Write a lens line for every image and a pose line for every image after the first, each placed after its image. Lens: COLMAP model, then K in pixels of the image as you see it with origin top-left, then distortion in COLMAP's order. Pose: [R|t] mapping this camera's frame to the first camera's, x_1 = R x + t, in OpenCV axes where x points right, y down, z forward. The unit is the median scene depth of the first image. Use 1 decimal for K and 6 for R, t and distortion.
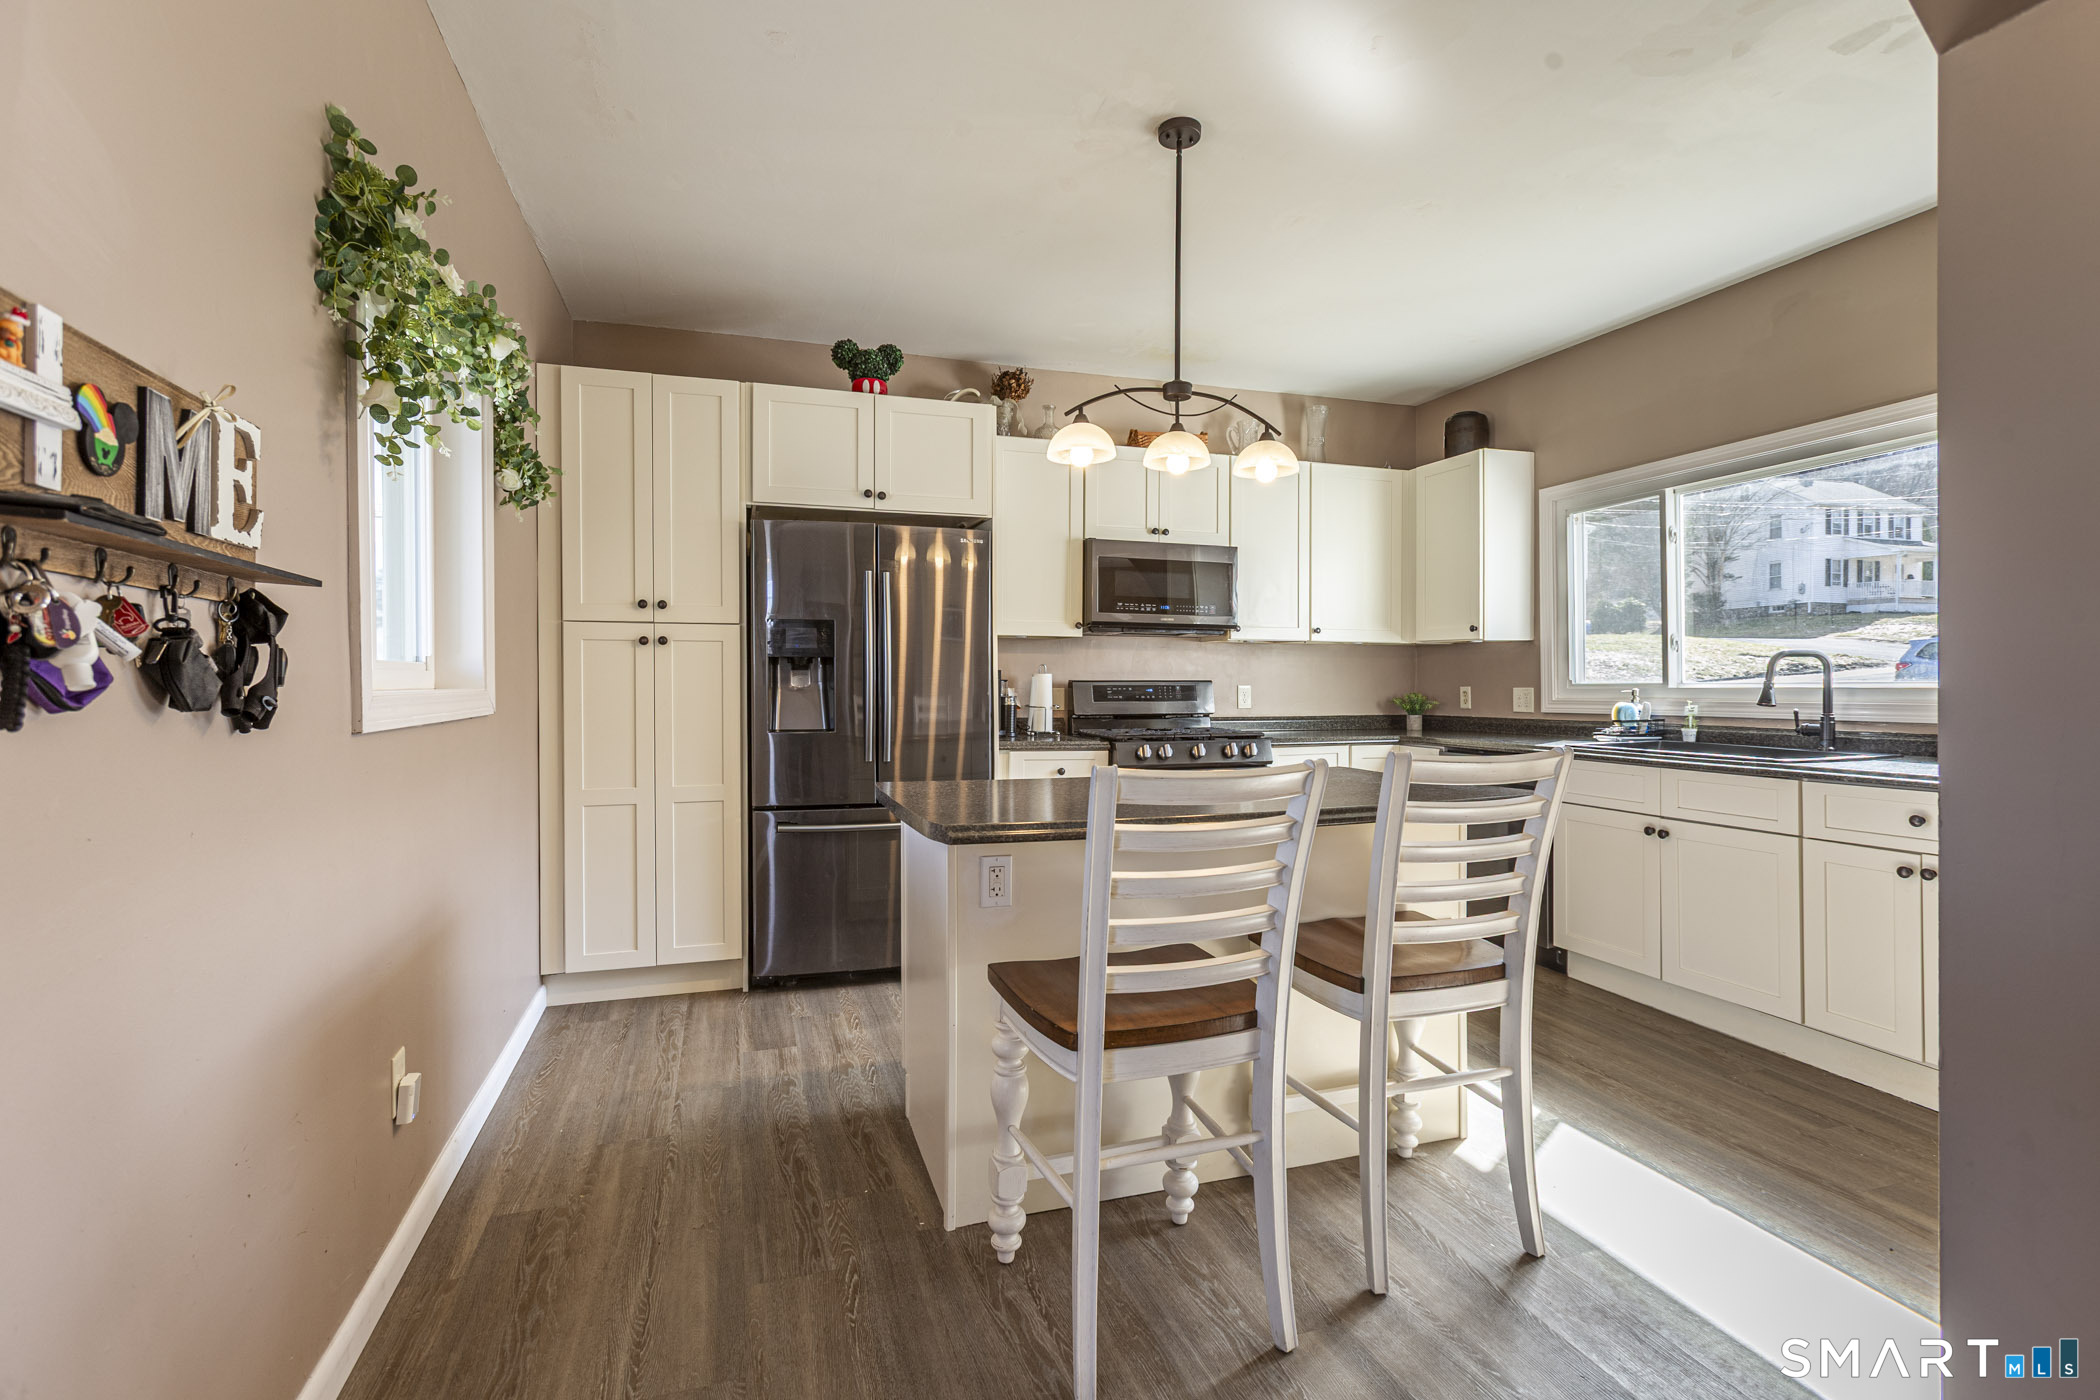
lens RADIAL K [[951.3, 0, 1061.2], [0, 951.3, 679.0], [0, 0, 1]] dist [-0.008585, 0.004520]
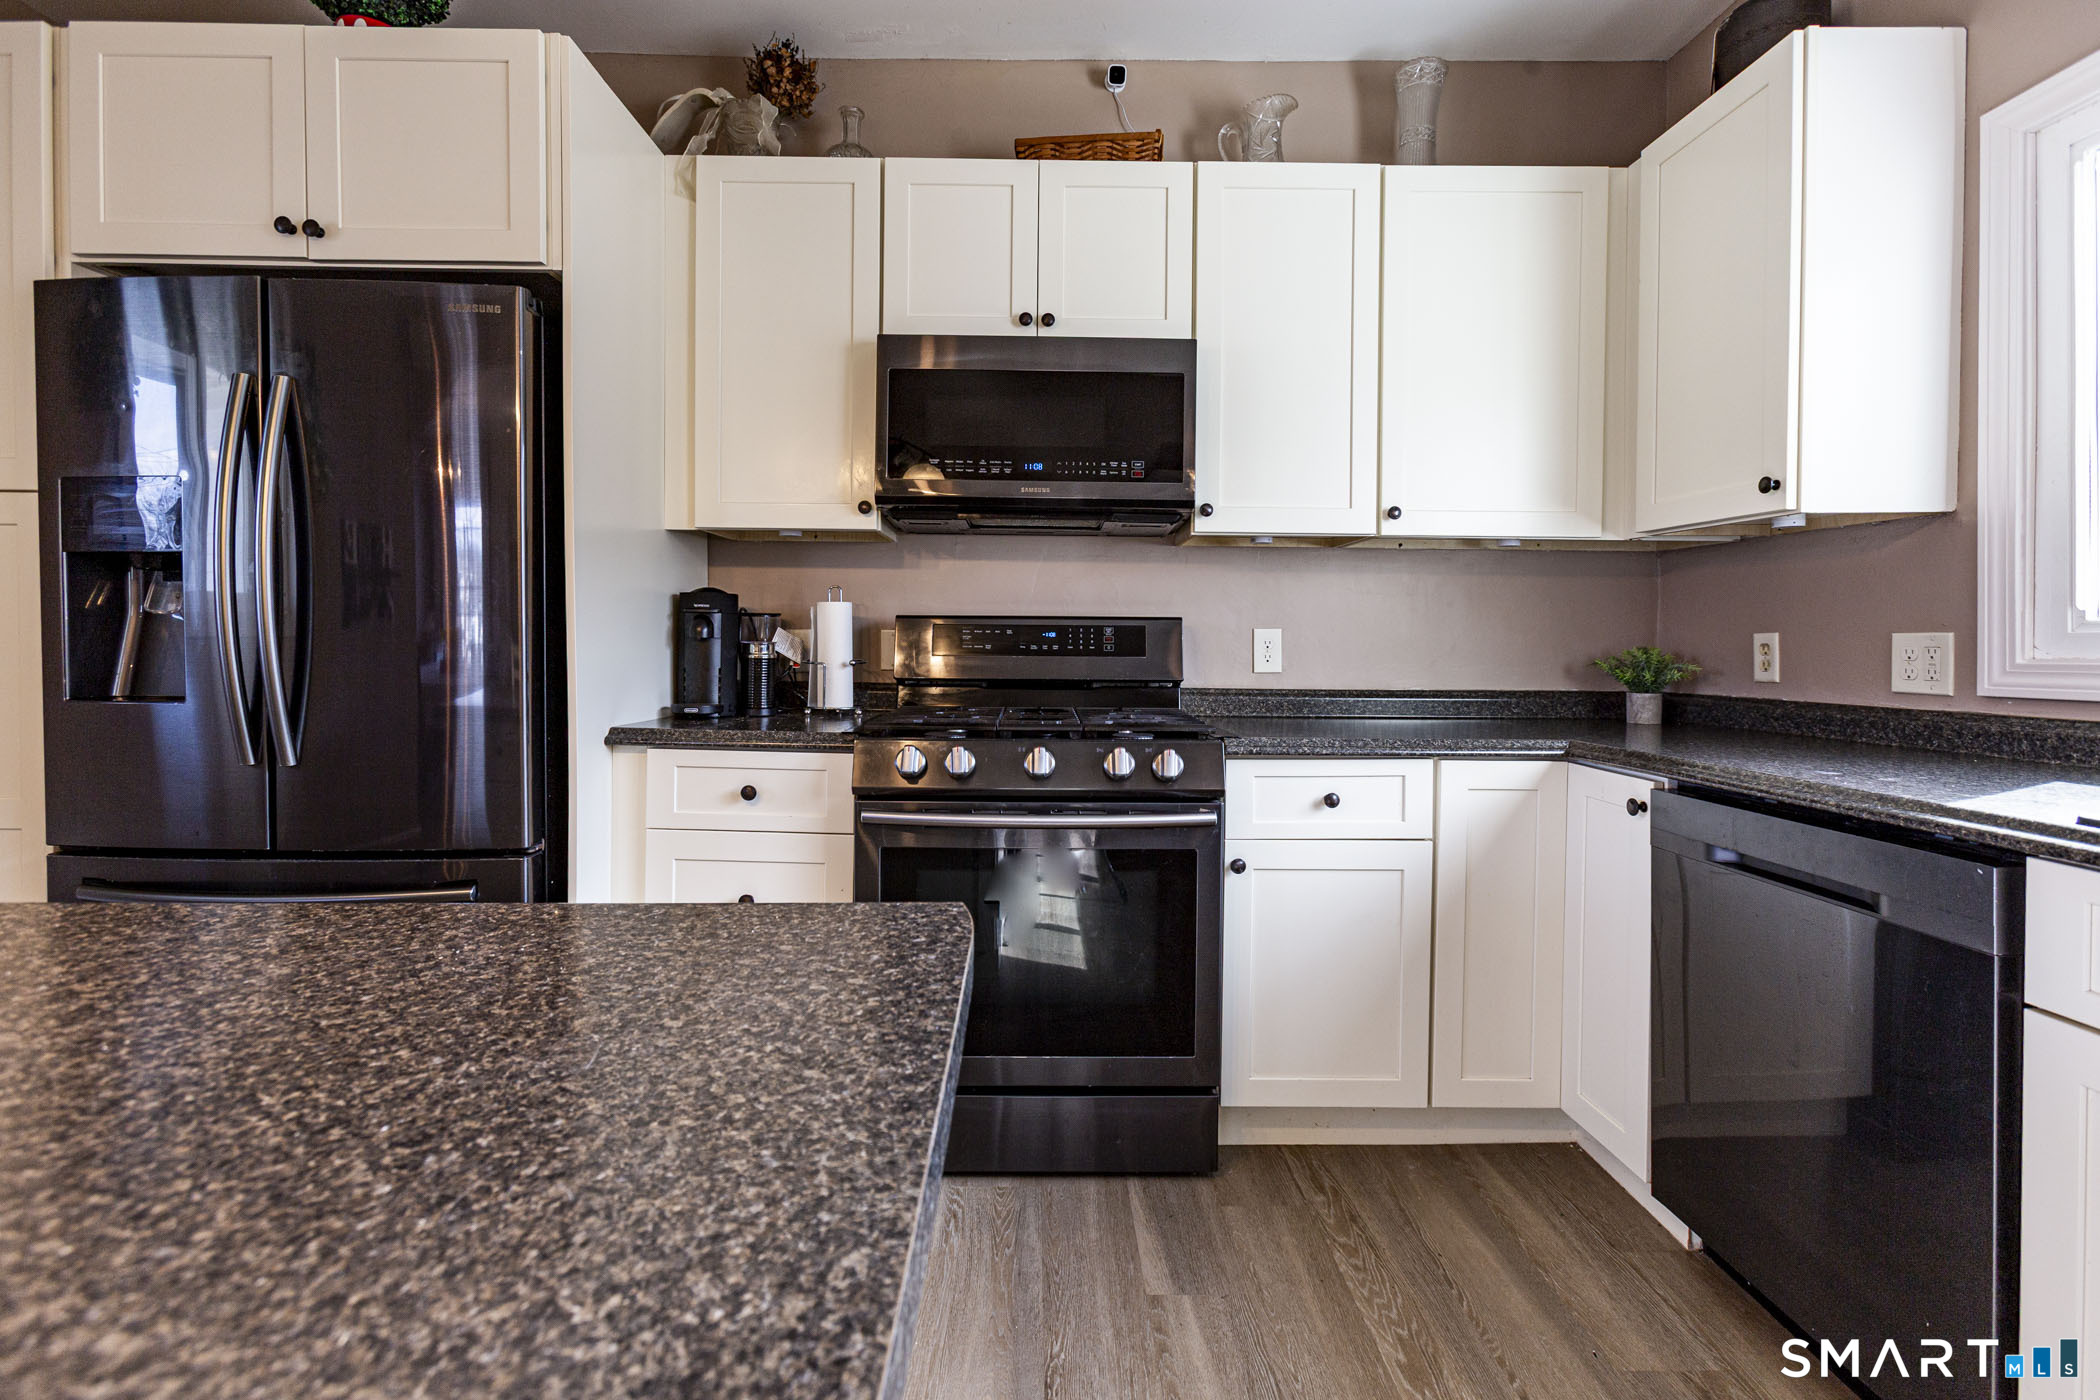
lens RADIAL K [[951.3, 0, 1044.0], [0, 951.3, 652.4], [0, 0, 1]] dist [-0.008585, 0.004520]
pose [[0.951655, 0.009868, -0.307011, 0.259133], [-0.006970, 0.999920, 0.010533, 0.016239], [0.307090, -0.007884, 0.951648, 0.510260]]
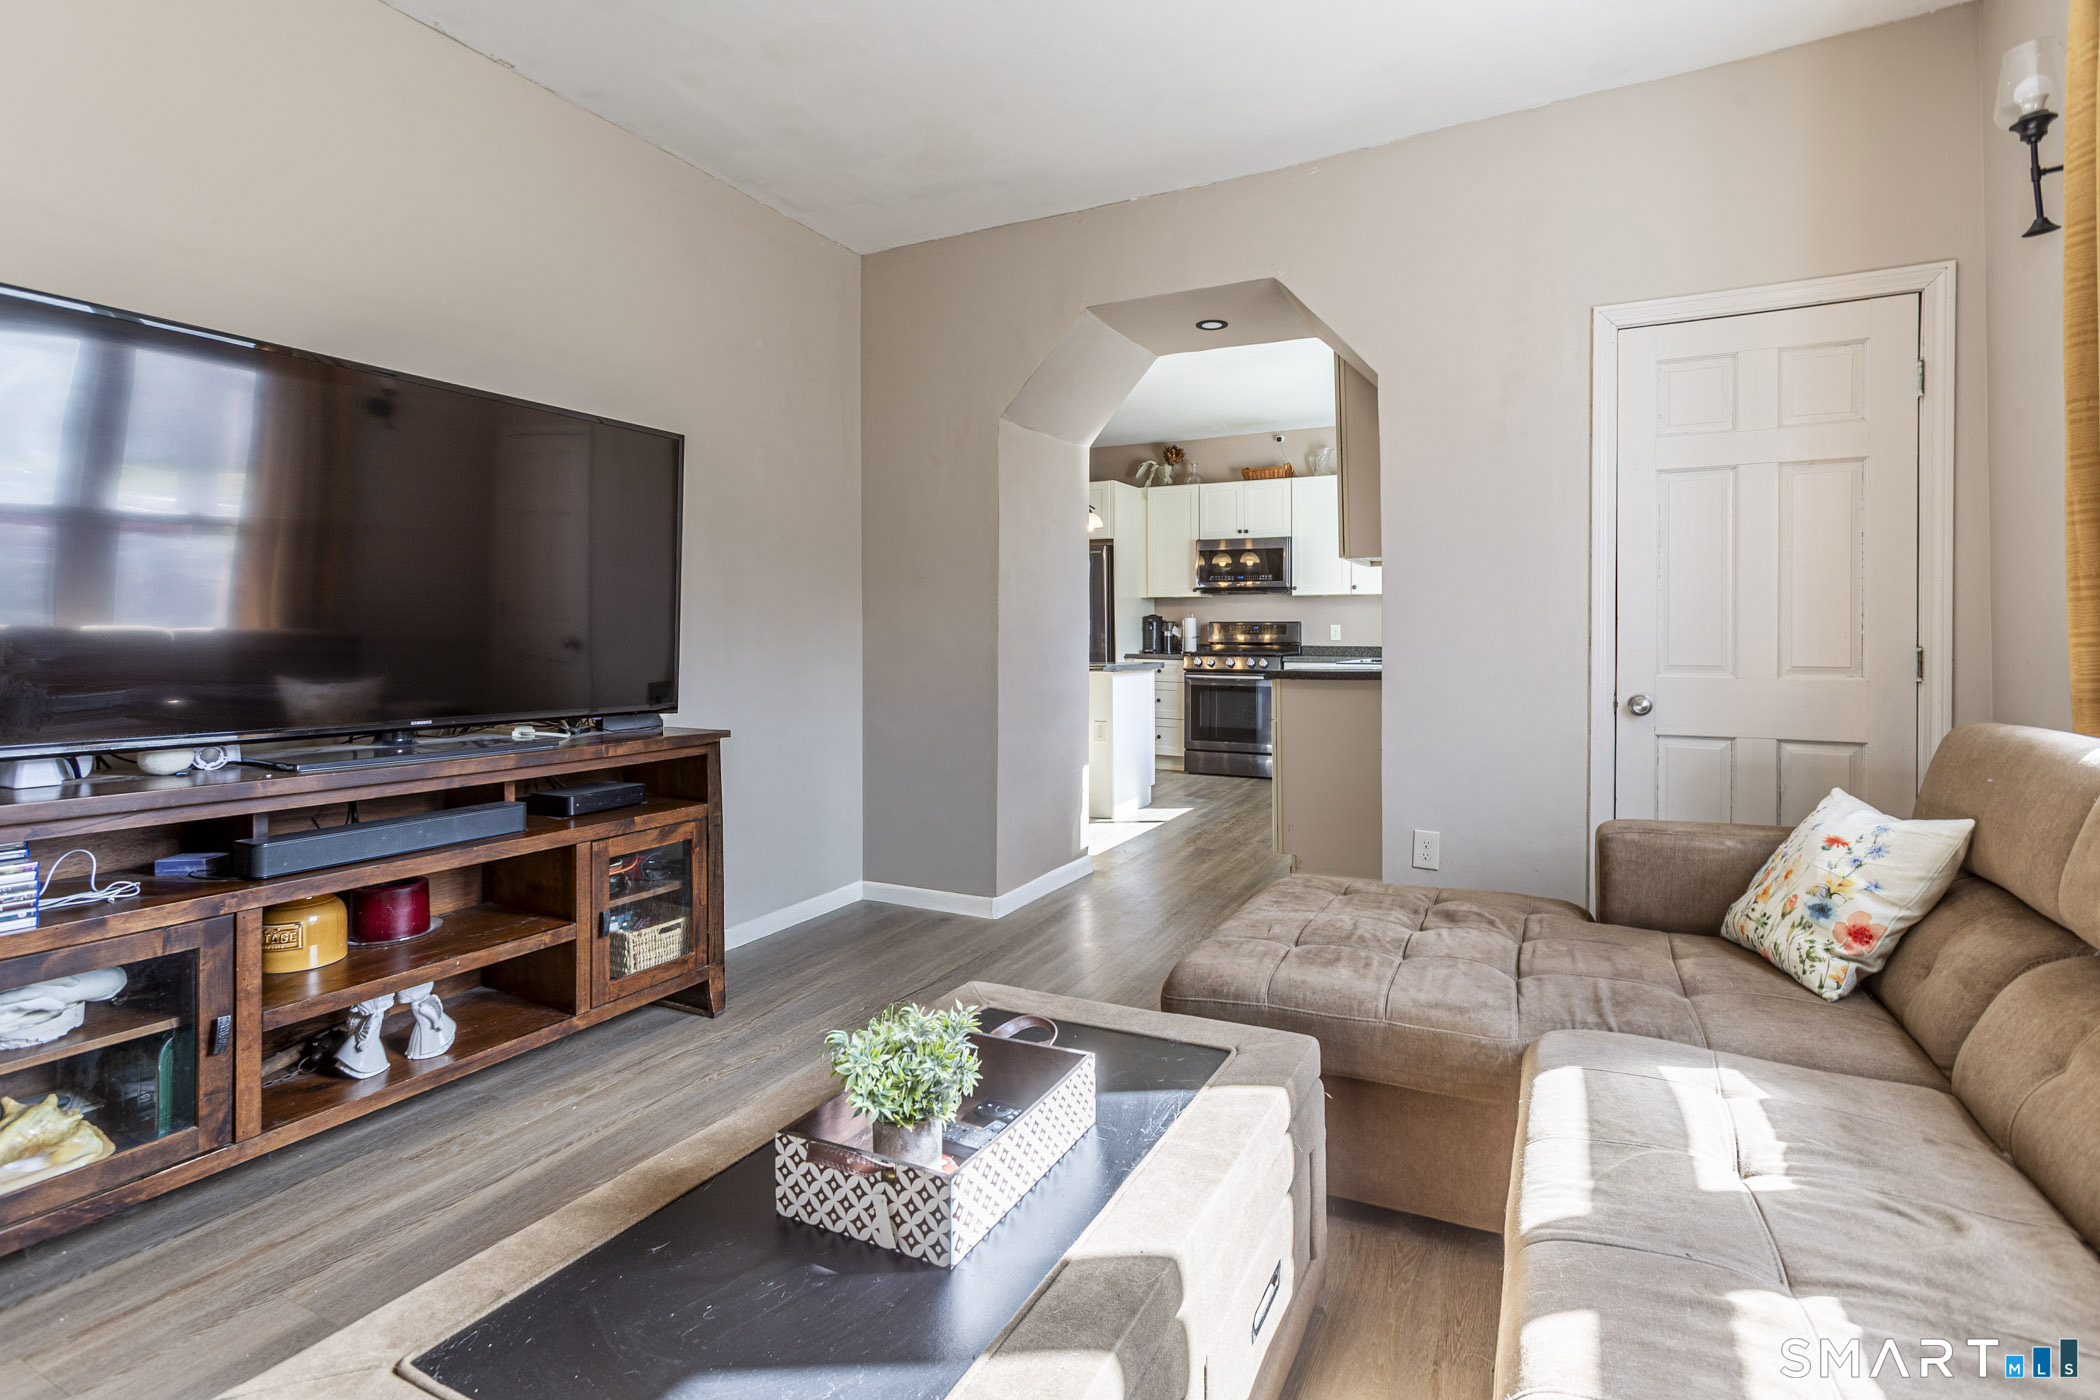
lens RADIAL K [[951.3, 0, 1080.5], [0, 951.3, 632.1], [0, 0, 1]] dist [-0.008585, 0.004520]
pose [[0.693341, -0.002530, -0.720605, 1.076293], [0.000283, 0.999995, -0.003239, 0.025091], [0.720610, 0.002042, 0.693338, -0.342050]]
